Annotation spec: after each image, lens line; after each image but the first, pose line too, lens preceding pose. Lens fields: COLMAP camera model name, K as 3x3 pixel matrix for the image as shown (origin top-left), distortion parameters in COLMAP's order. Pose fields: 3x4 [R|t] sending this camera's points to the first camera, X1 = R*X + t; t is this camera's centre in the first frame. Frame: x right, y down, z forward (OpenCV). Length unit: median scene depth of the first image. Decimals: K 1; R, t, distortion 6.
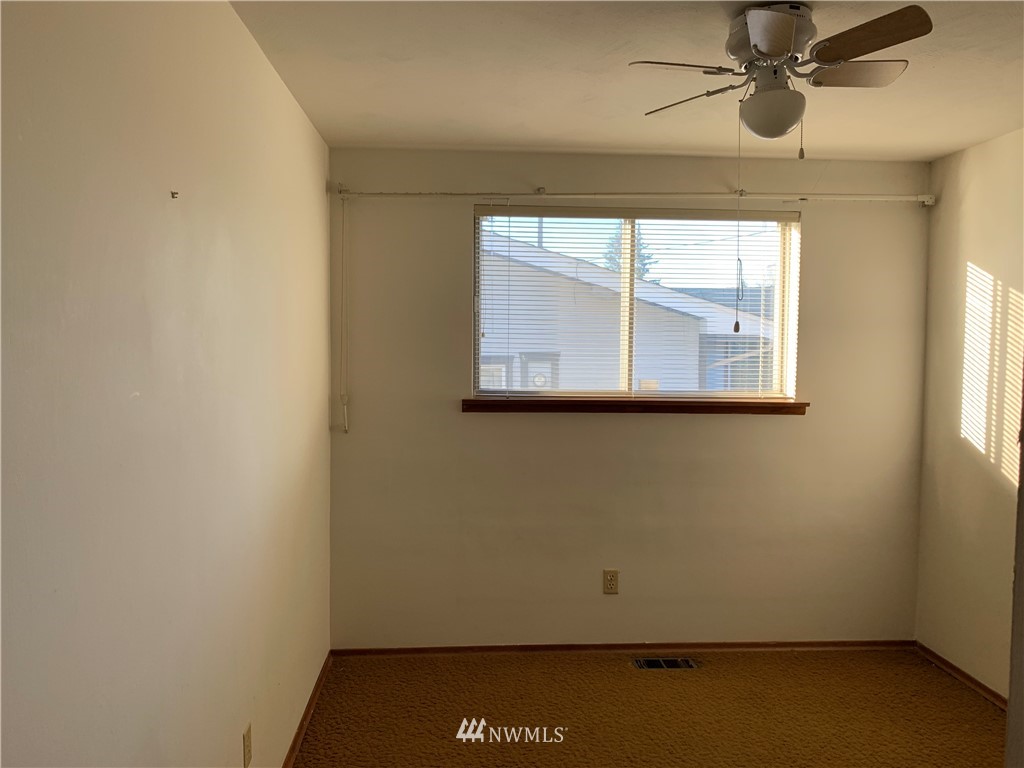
lens RADIAL K [[783.7, 0, 512.0], [0, 783.7, 384.0], [0, 0, 1]] dist [-0.057122, 0.000107]
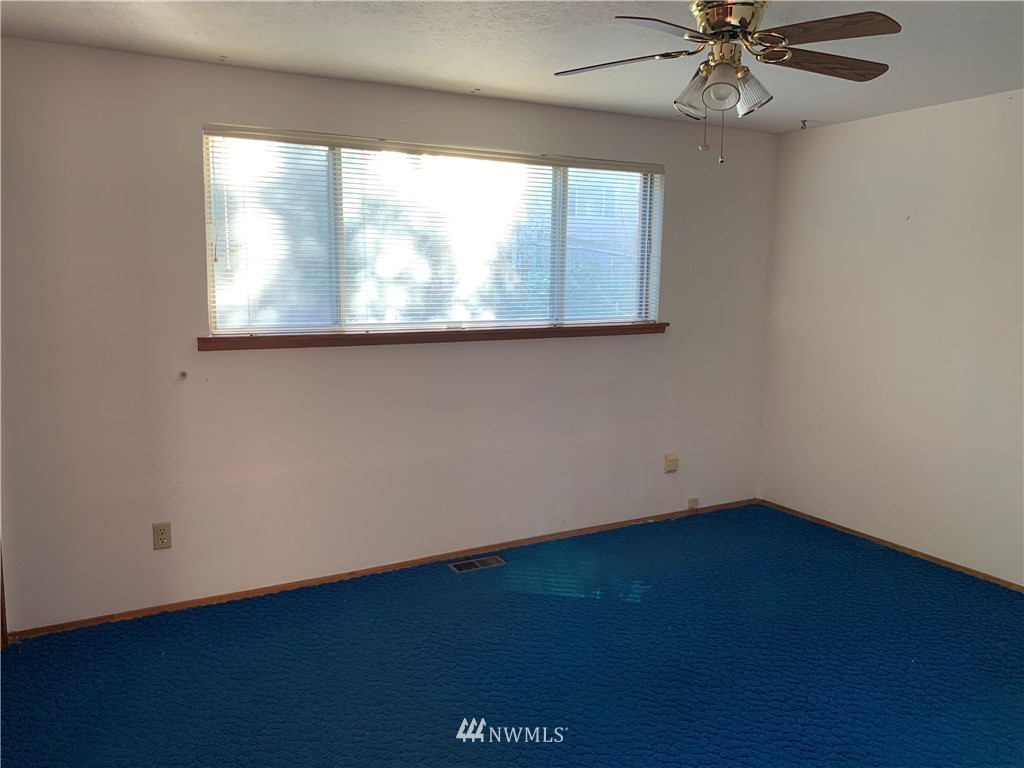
lens RADIAL K [[770.5, 0, 512.0], [0, 770.5, 384.0], [0, 0, 1]] dist [0.063630, -0.002468]
pose [[0.885783, -0.073250, 0.458283, -0.433462], [0.032853, 0.994885, 0.095520, -0.005708], [-0.462936, -0.069554, 0.883659, 0.011379]]
